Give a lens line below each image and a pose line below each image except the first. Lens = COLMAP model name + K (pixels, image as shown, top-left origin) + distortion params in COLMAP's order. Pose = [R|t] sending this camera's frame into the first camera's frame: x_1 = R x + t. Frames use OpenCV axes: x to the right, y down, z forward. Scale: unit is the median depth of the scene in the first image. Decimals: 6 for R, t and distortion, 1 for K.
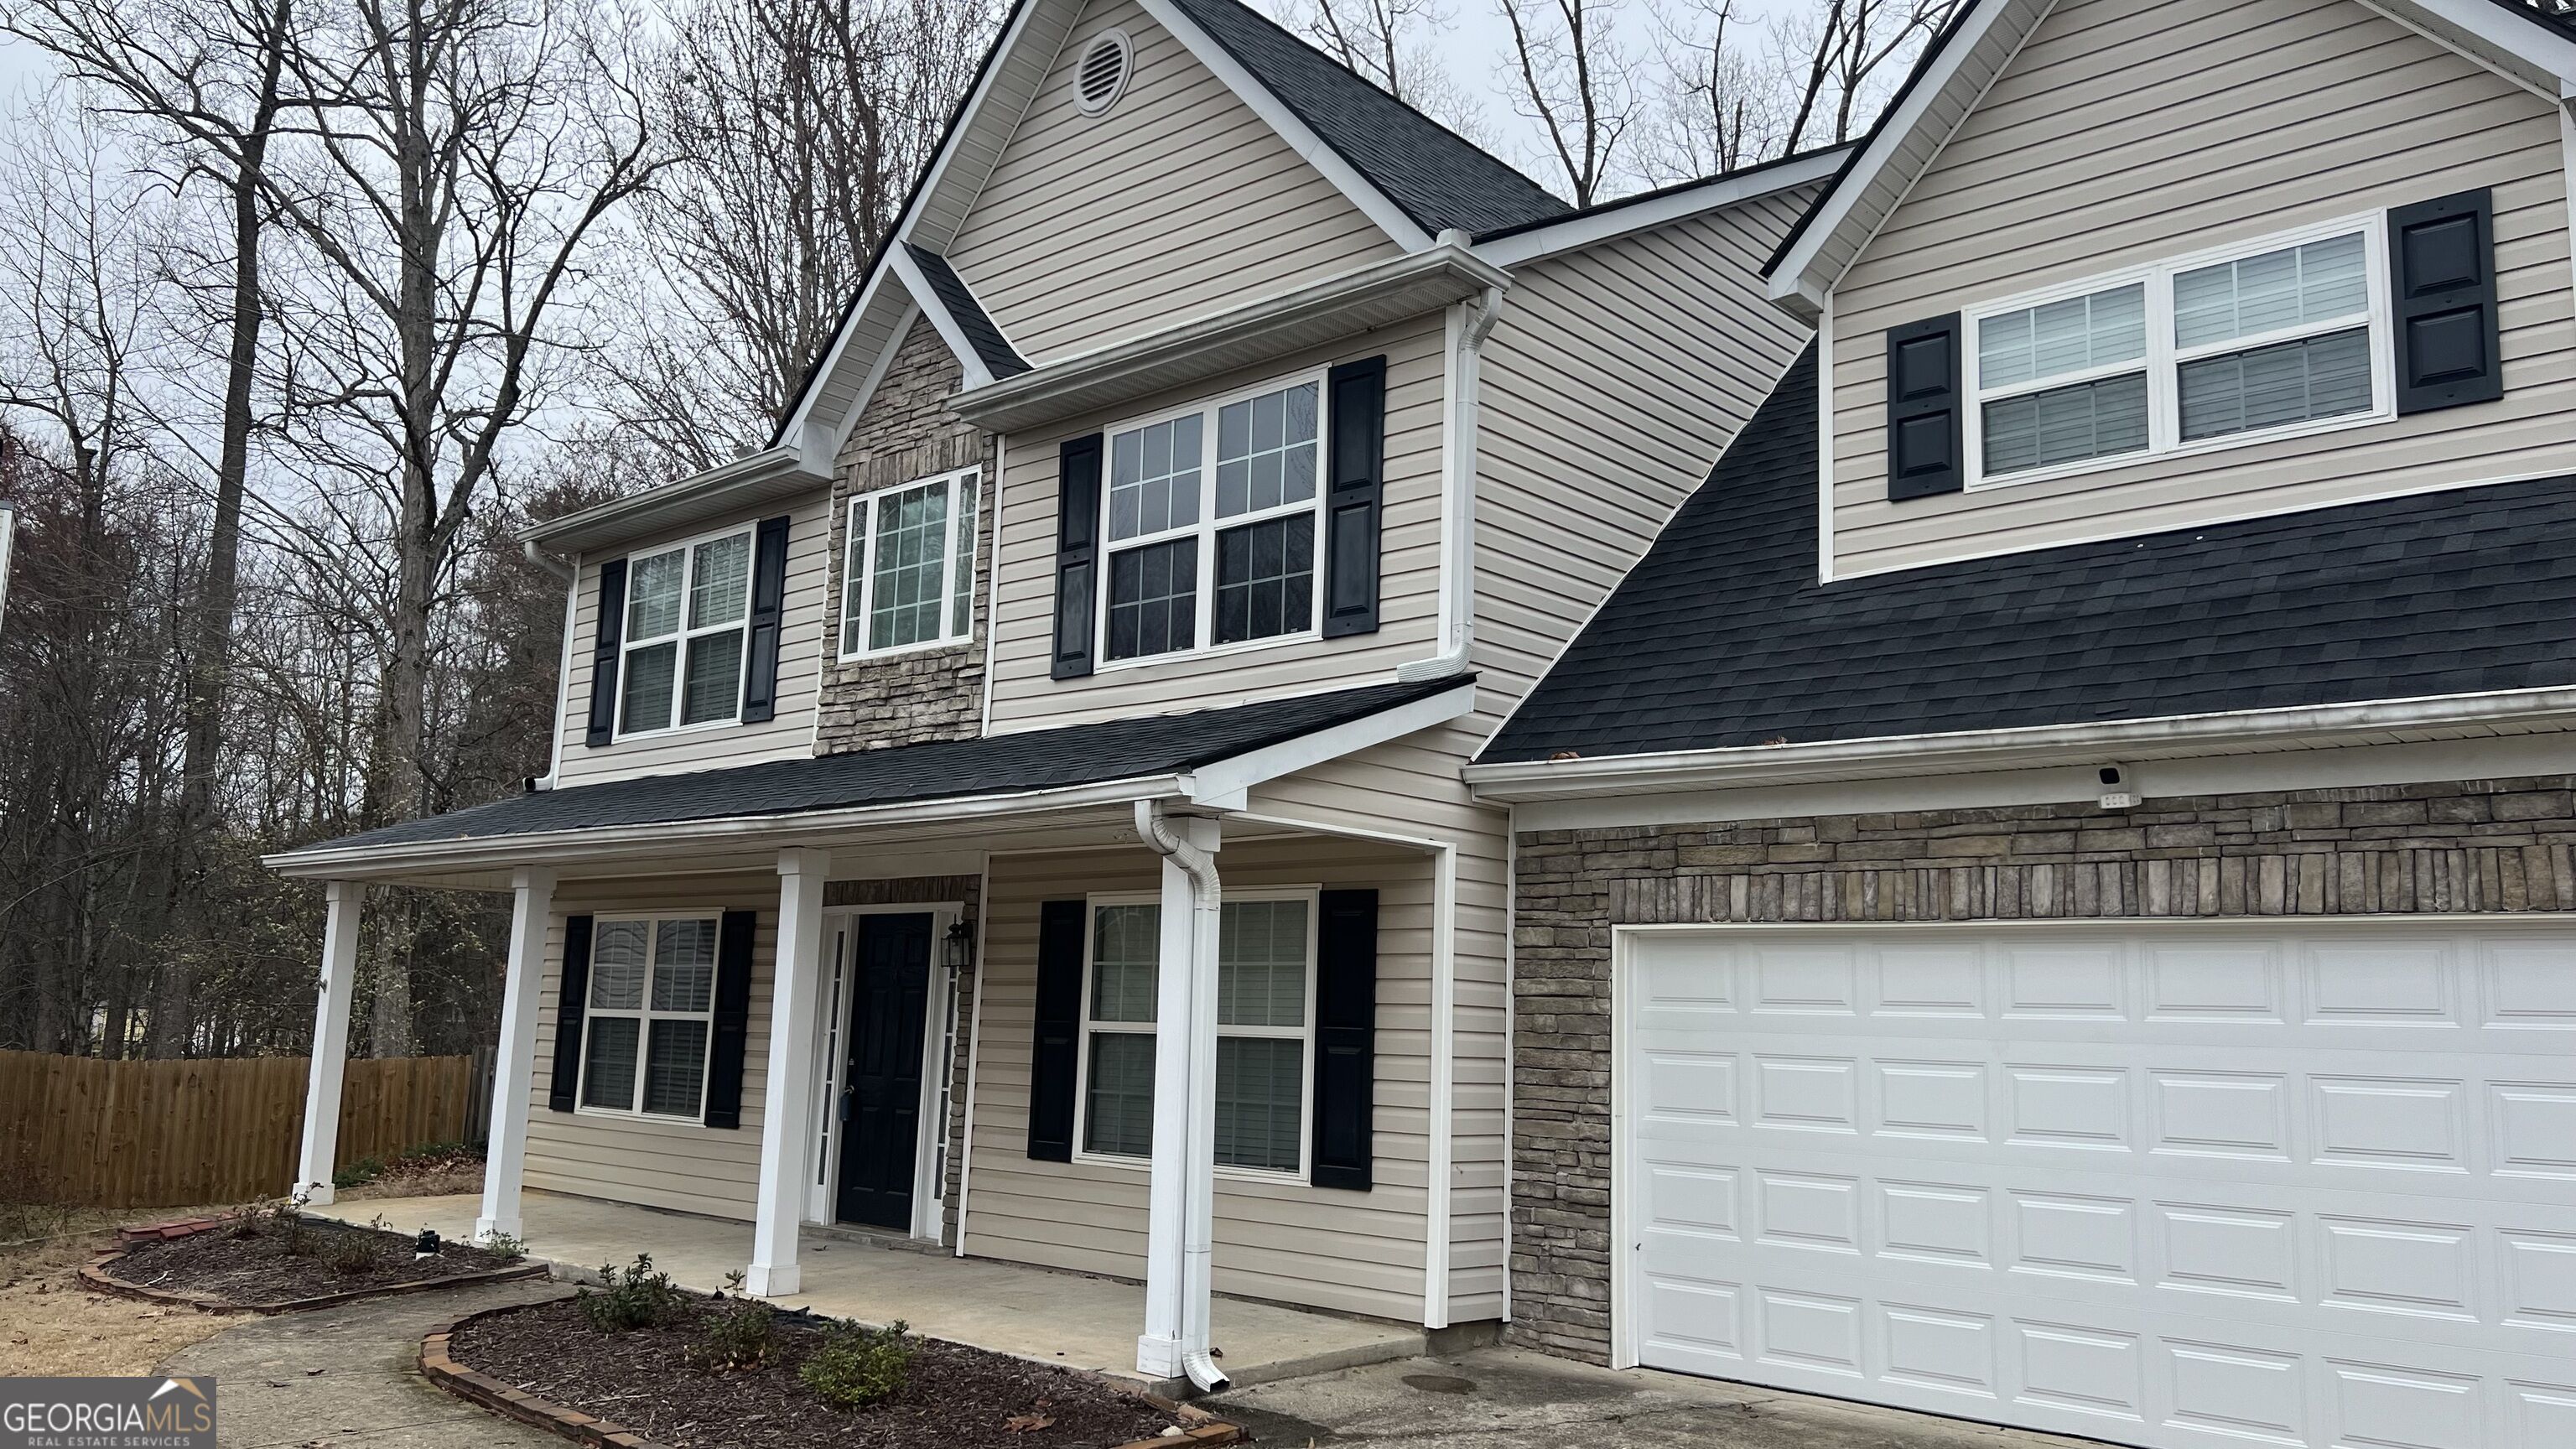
lens RADIAL K [[1930.7, 0, 1263.3], [0, 1930.7, 730.6], [0, 0, 1]] dist [0.061817, -0.092399]
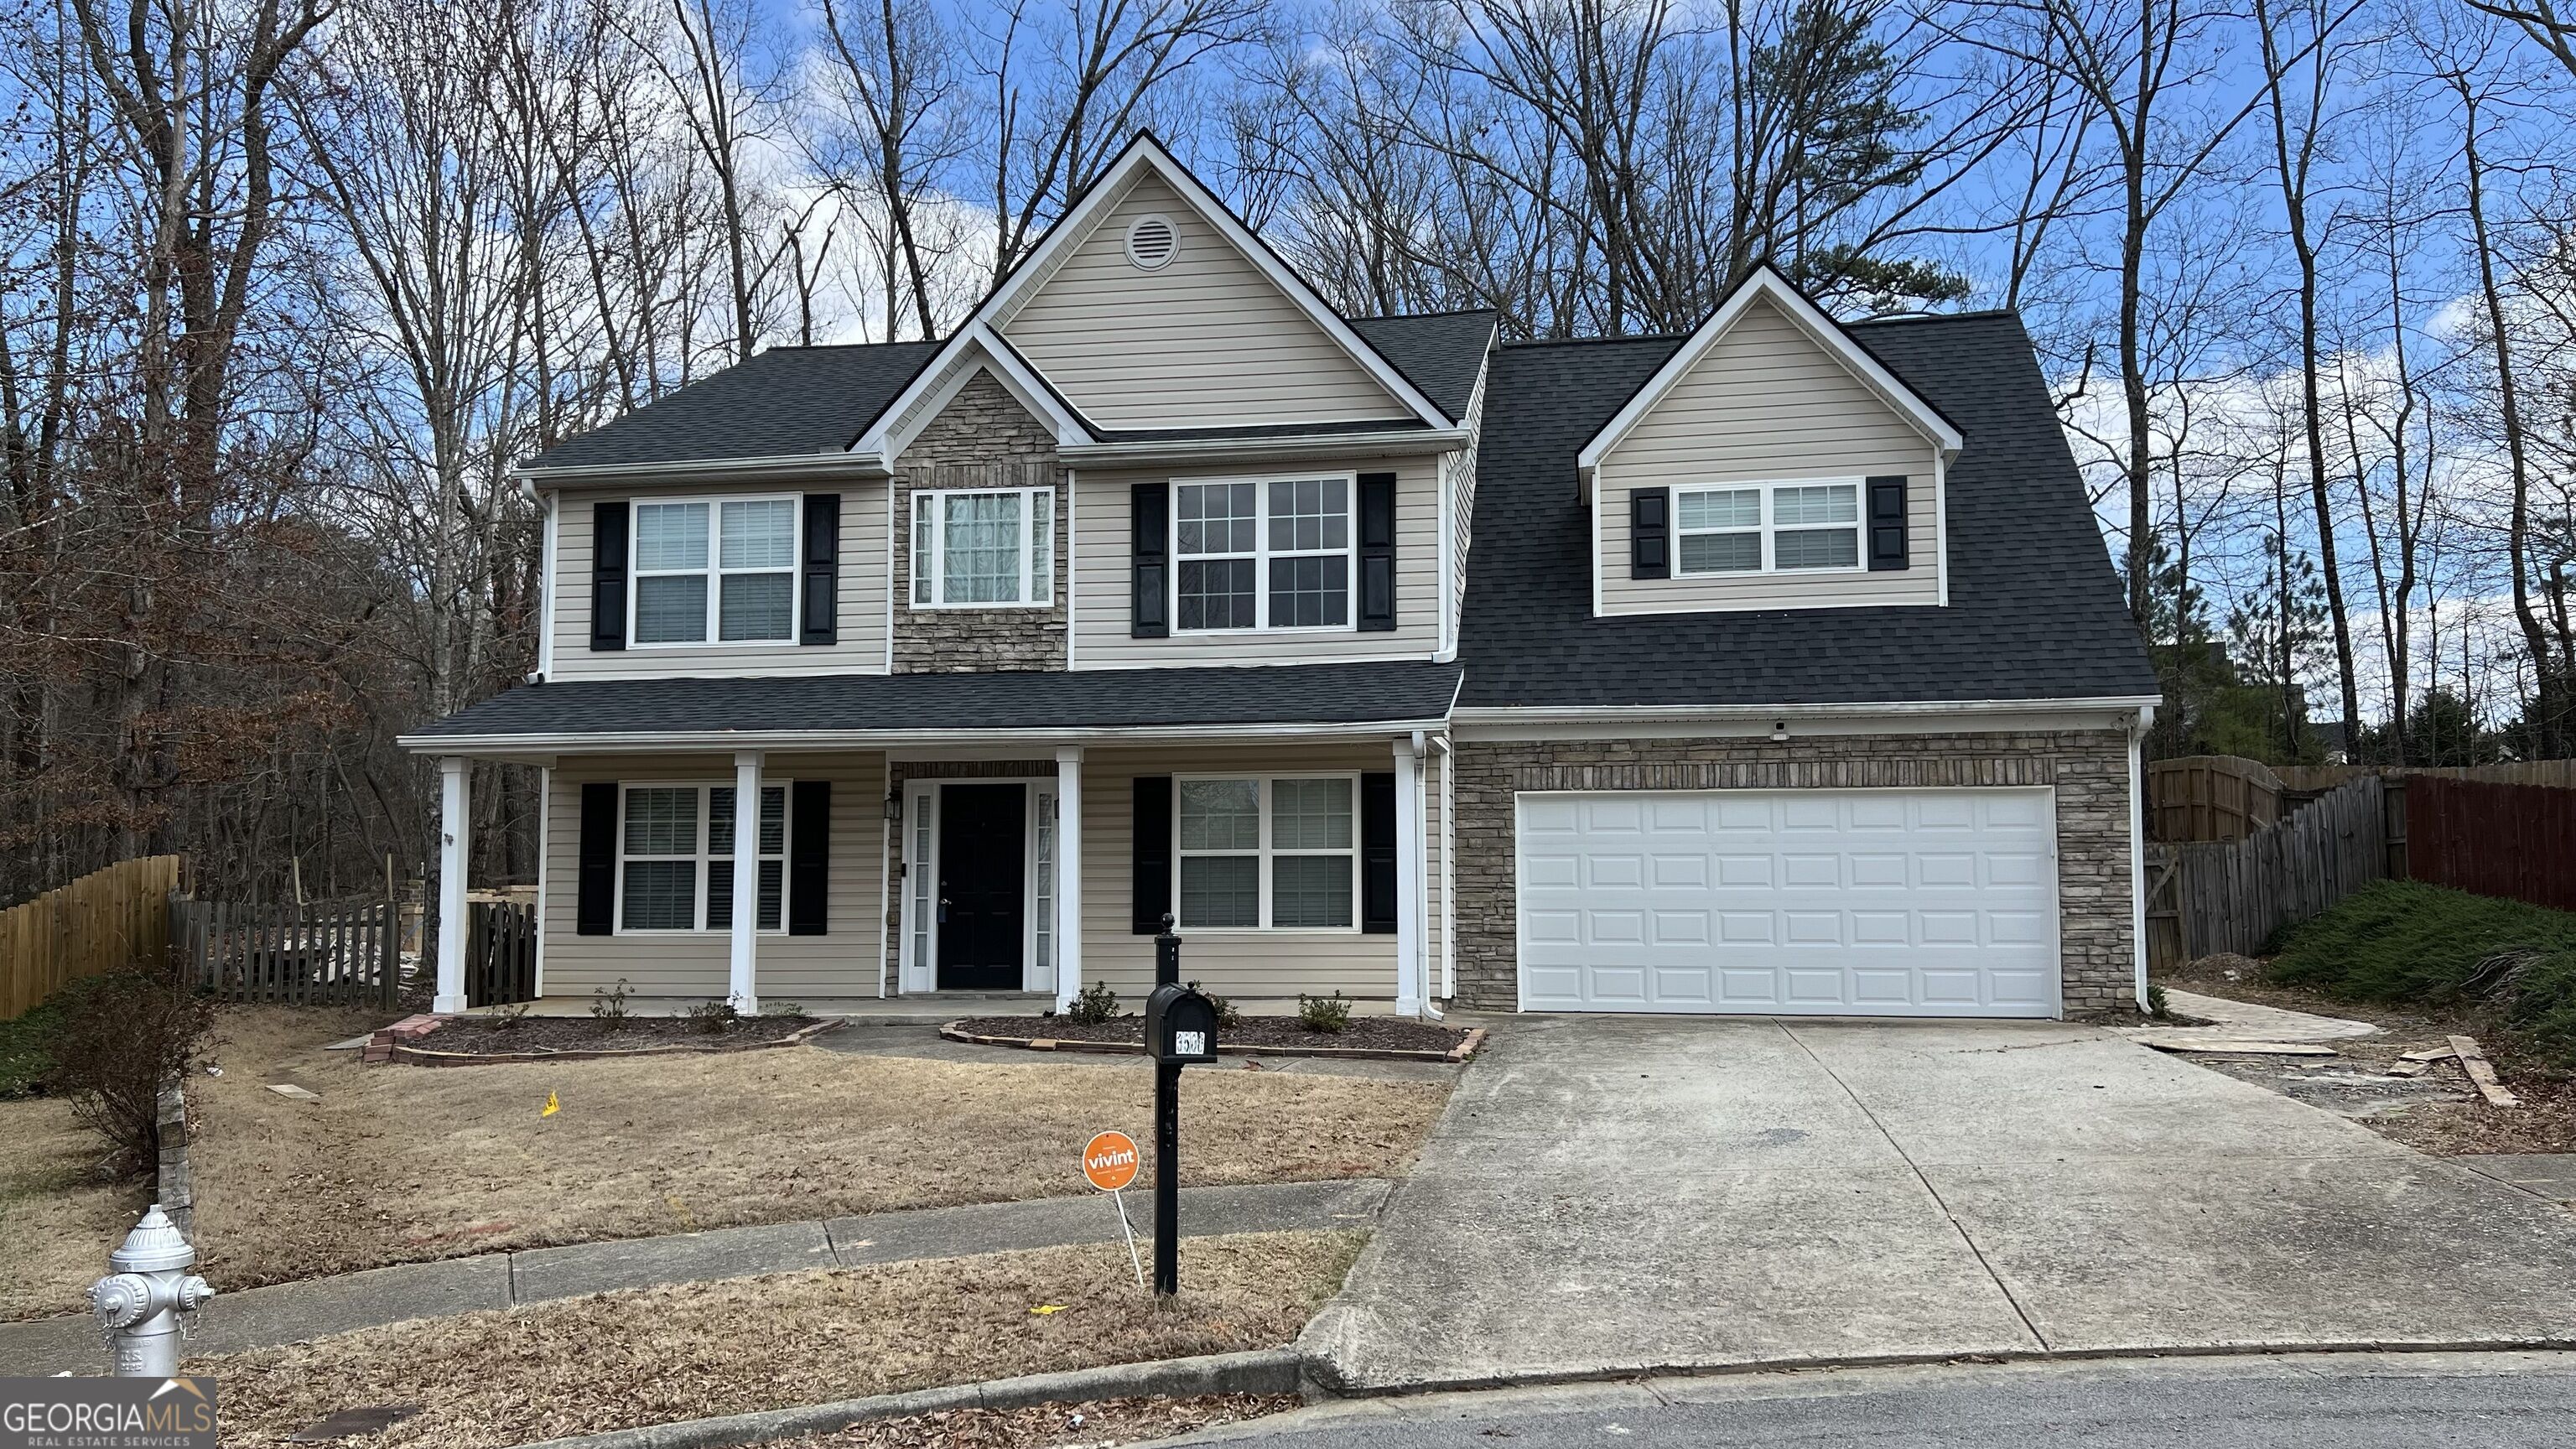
lens RADIAL K [[1949.1, 0, 1279.5], [0, 1949.1, 746.7], [0, 0, 1]] dist [0.130256, -0.345814]
pose [[0.842788, 0.007376, 0.538195, -1.026951], [-0.052649, 0.996241, 0.068792, -0.063264], [-0.535664, -0.086313, 0.840008, -0.490399]]
